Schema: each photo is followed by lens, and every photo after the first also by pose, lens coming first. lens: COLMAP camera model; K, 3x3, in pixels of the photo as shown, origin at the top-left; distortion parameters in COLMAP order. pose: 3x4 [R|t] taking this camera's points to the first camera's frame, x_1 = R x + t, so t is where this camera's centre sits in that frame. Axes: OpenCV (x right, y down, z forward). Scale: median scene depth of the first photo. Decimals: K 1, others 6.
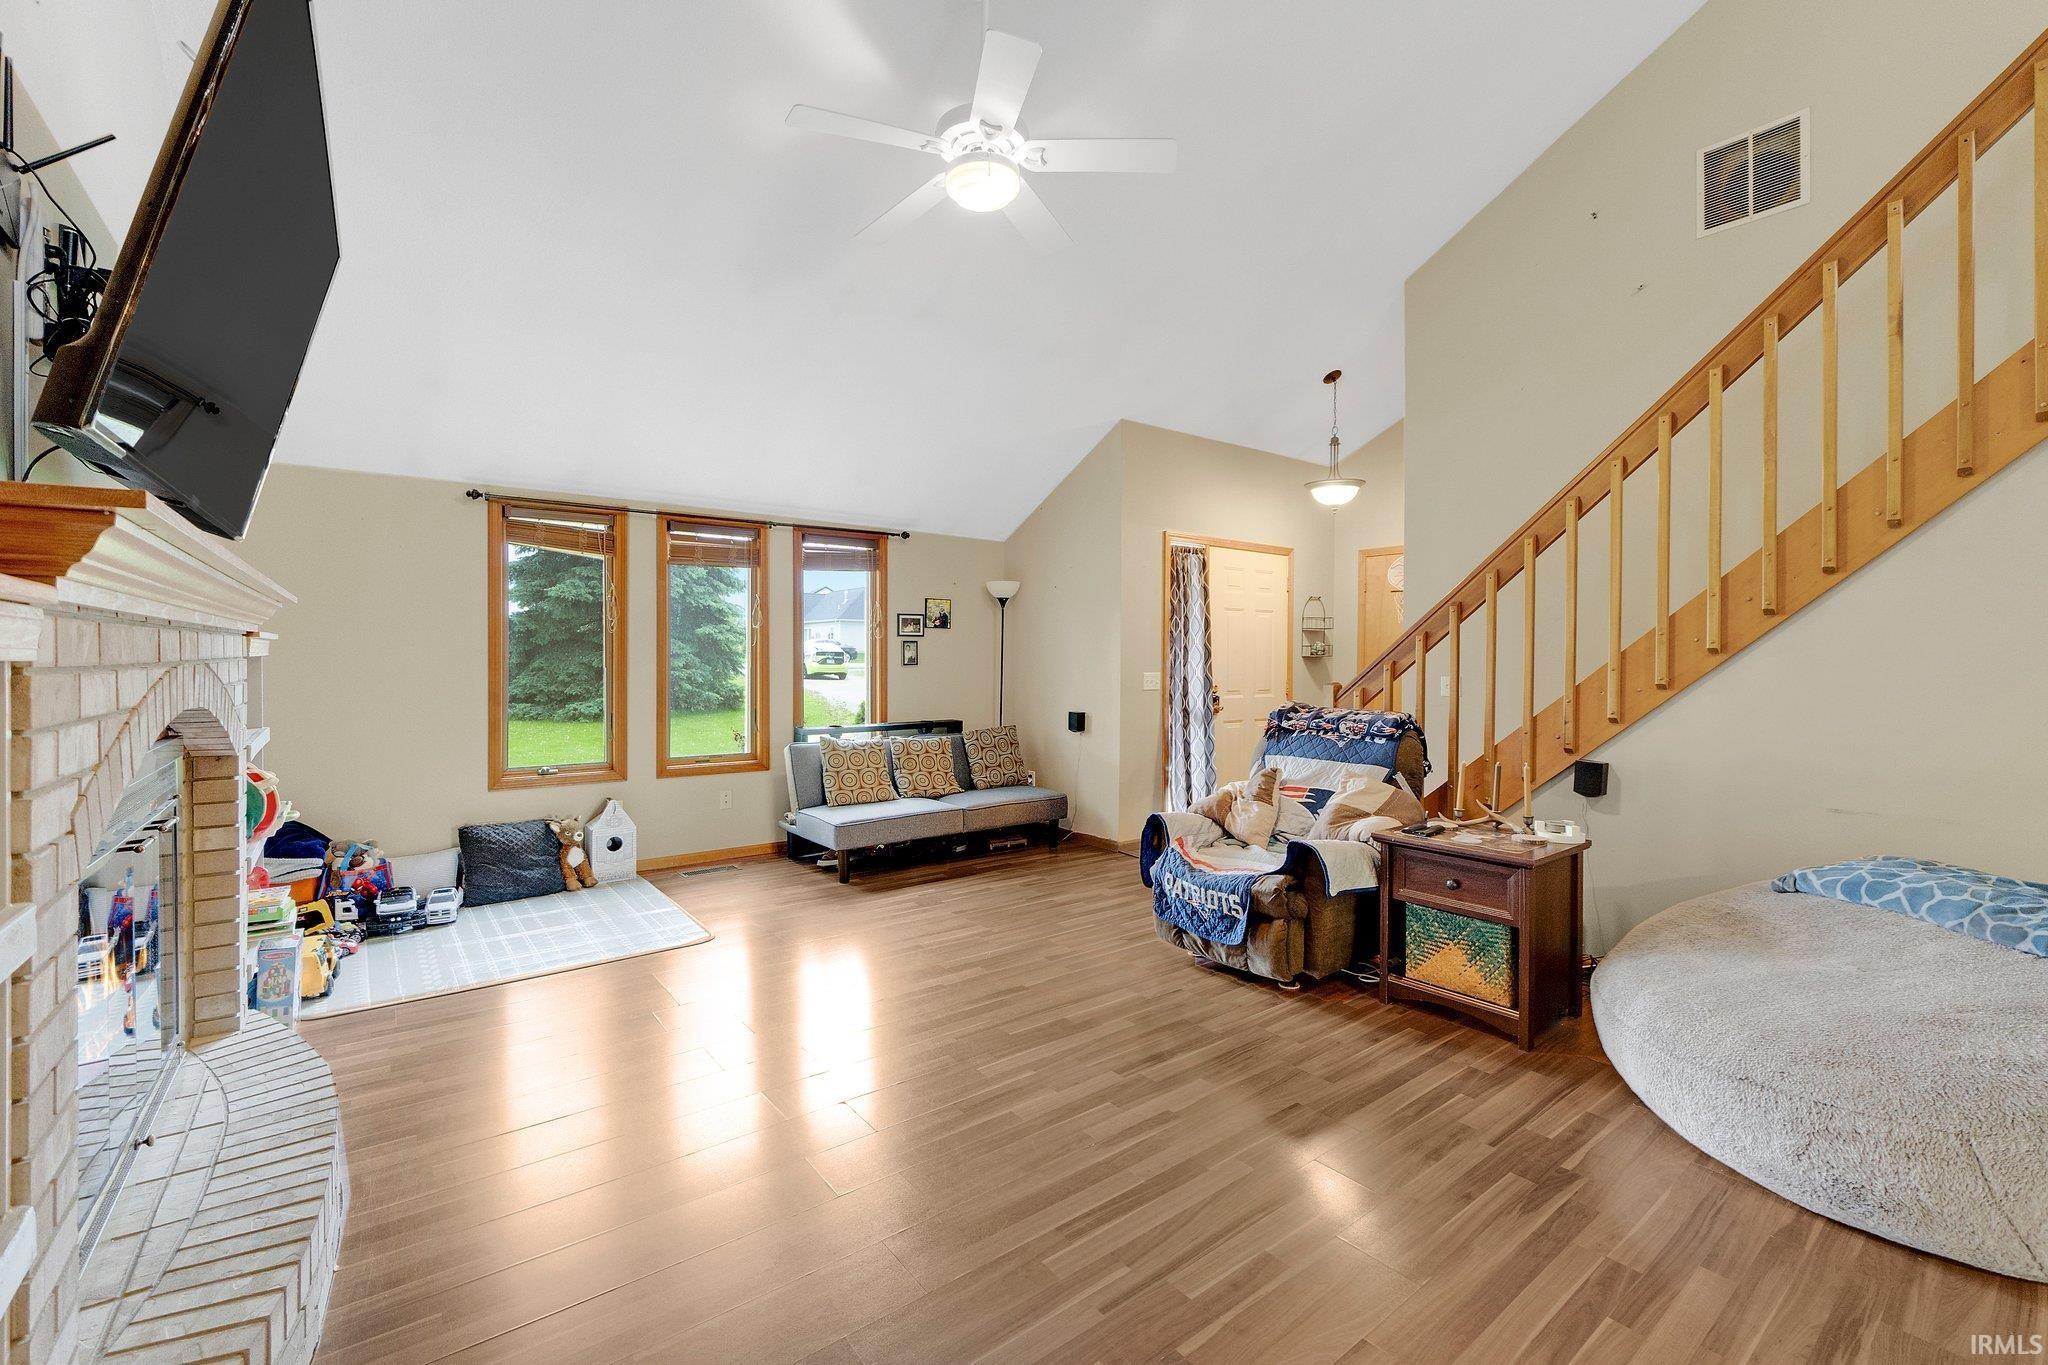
lens RADIAL K [[857.3, 0, 1024.4], [0, 857.3, 670.6], [0, 0, 1]] dist [-0.011979, 0.004110]
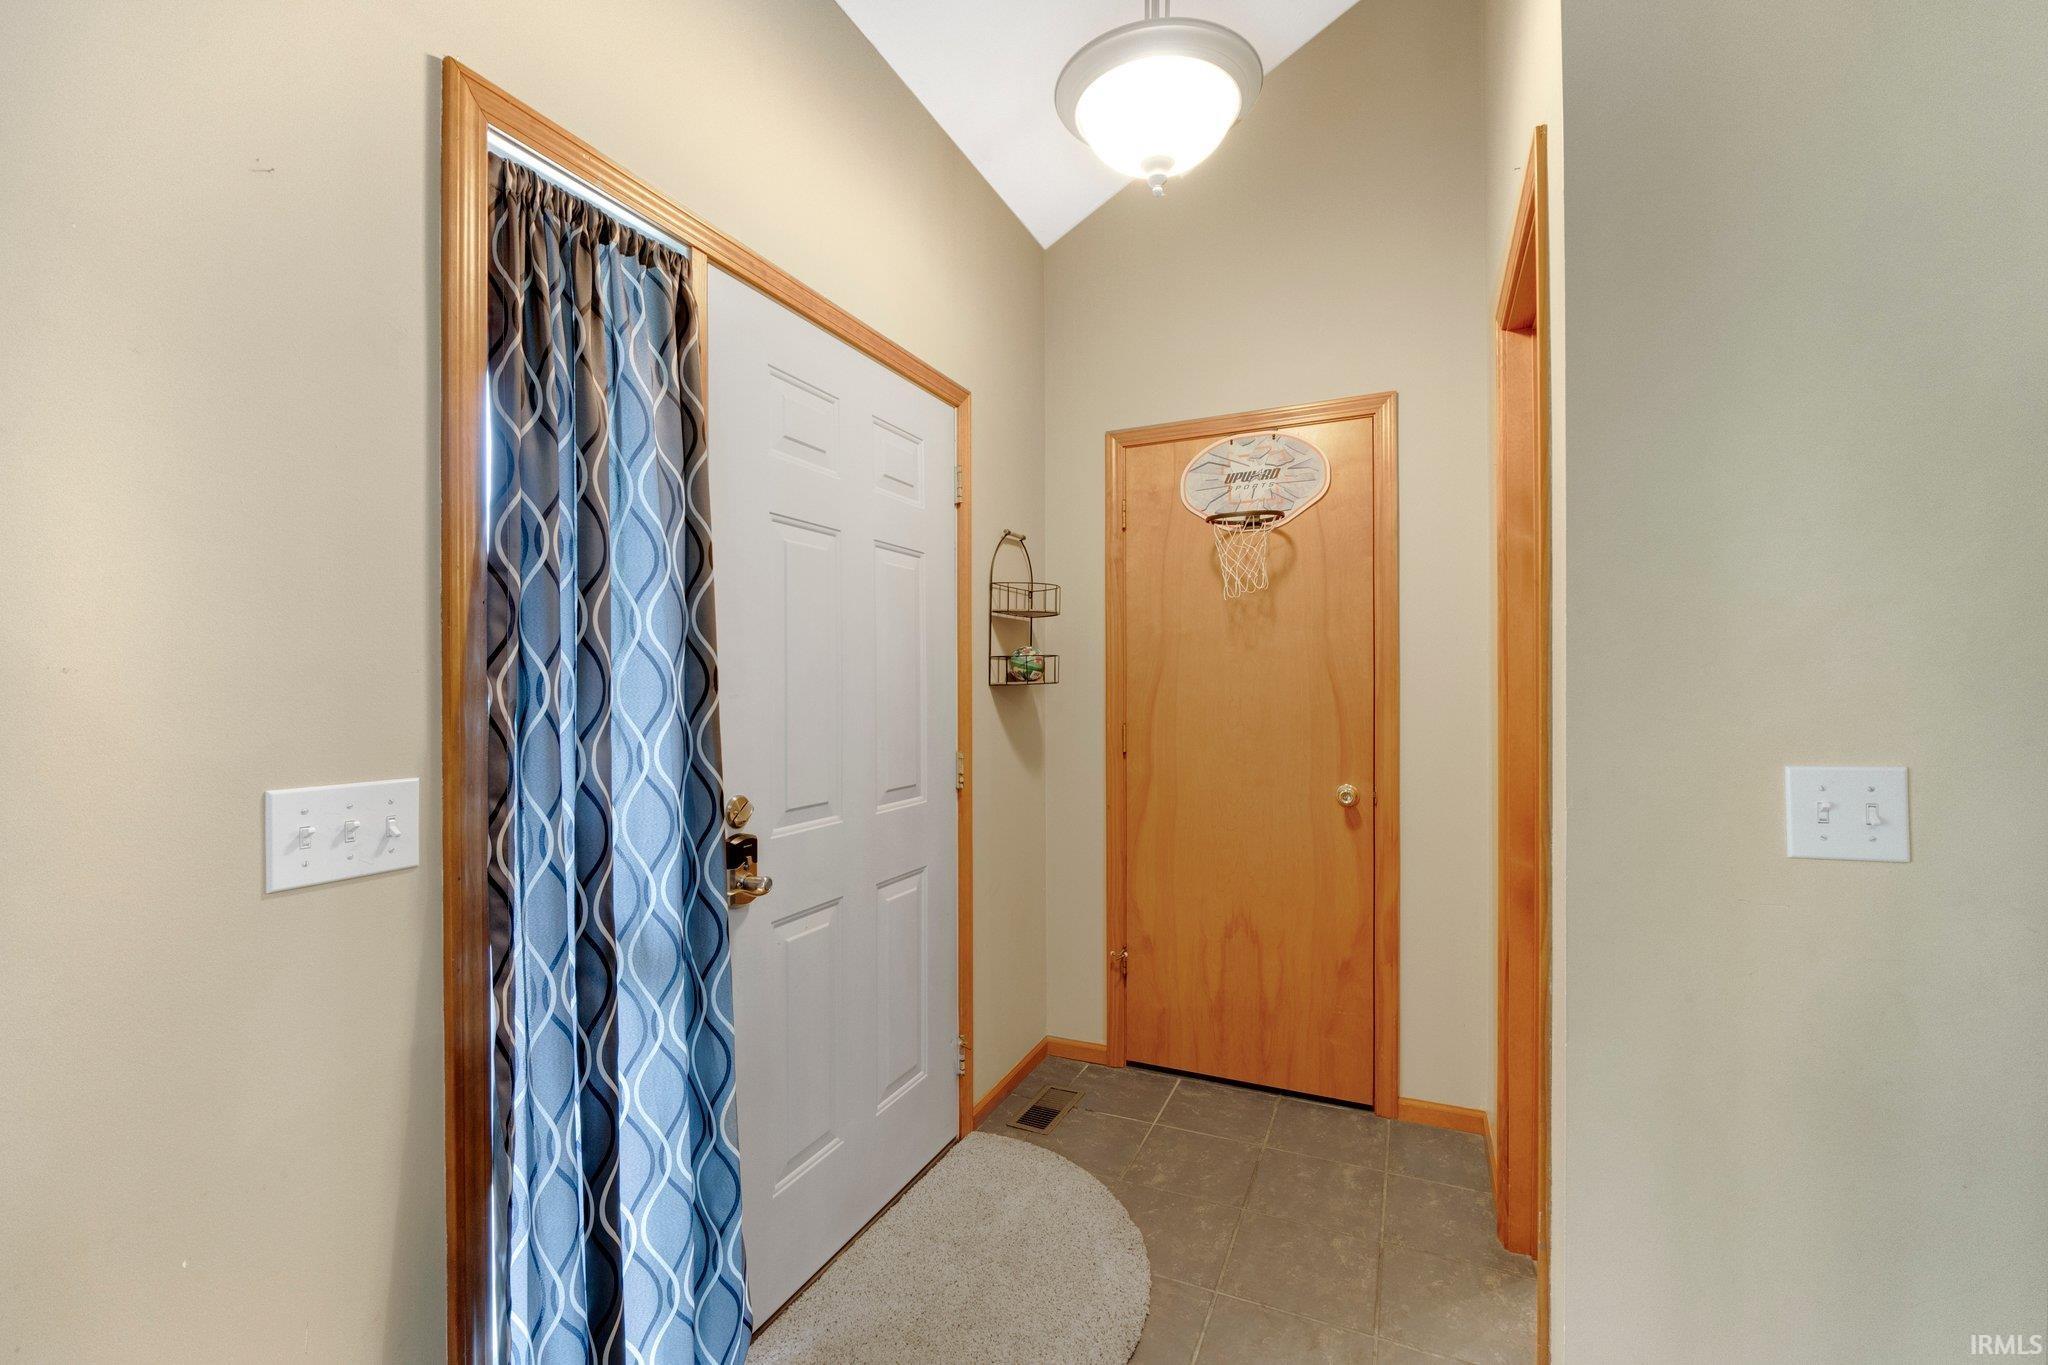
lens RADIAL K [[857.3, 0, 1041.6], [0, 857.3, 678.6], [0, 0, 1]] dist [-0.011979, 0.004110]
pose [[0.874054, -0.007894, 0.485765, 0.188024], [0.016579, 0.999770, -0.013584, -0.015154], [-0.485547, 0.019926, 0.873984, 0.771202]]
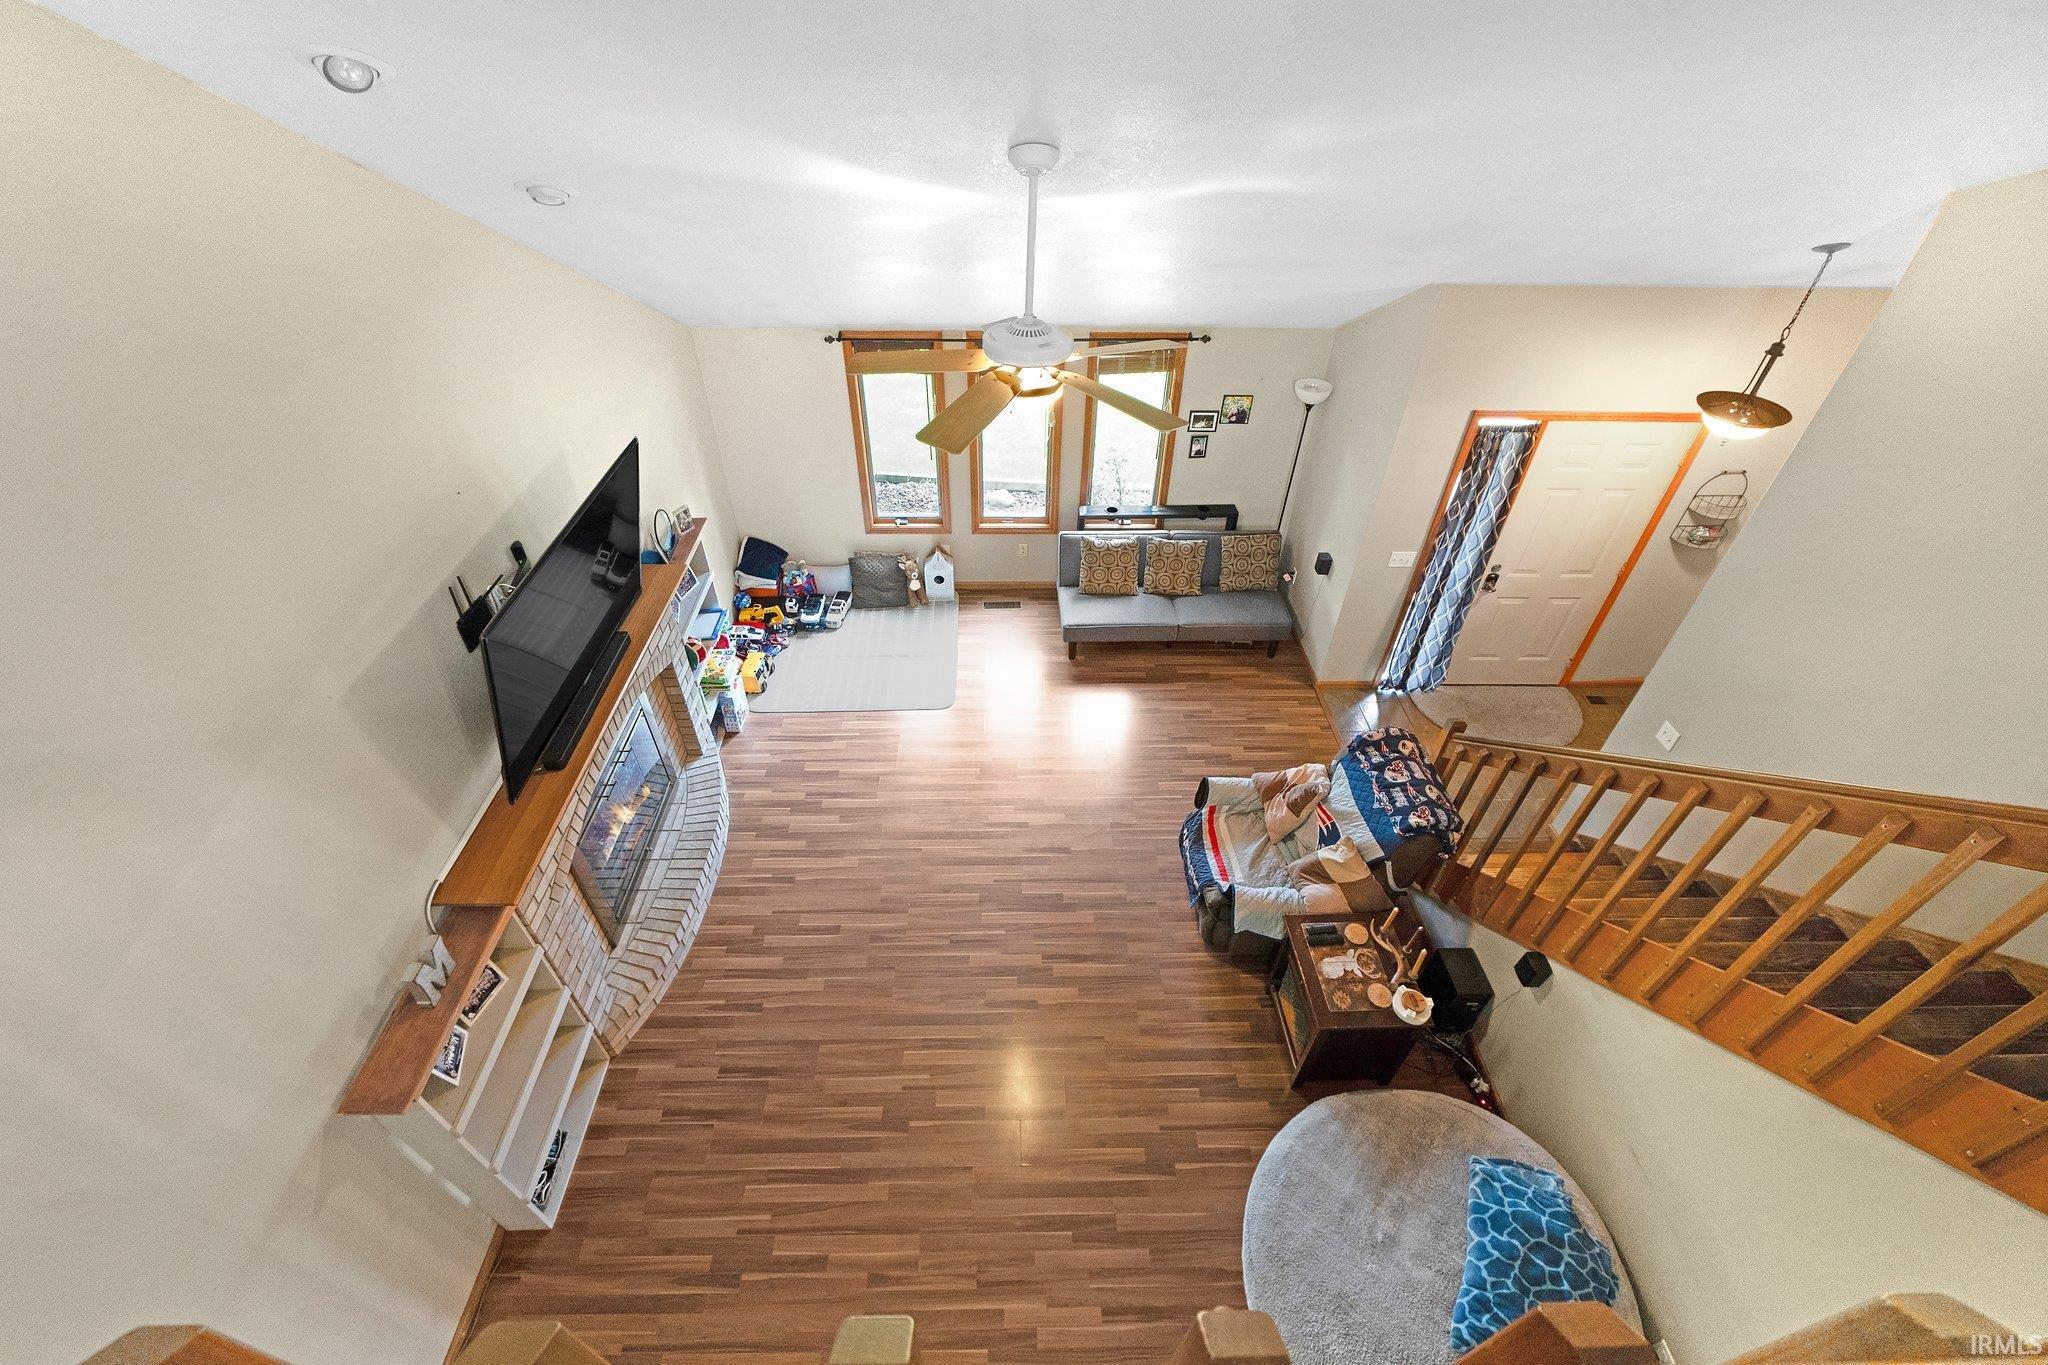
lens RADIAL K [[850.1, 0, 1022.9], [0, 850.1, 669.6], [0, 0, 1]] dist [-0.003498, 0.000059]
pose [[0.802776, 0.392327, -0.449032, 0.283715], [-0.017139, 0.767926, 0.640309, -0.498472], [0.596034, -0.506329, 0.623197, 0.083418]]
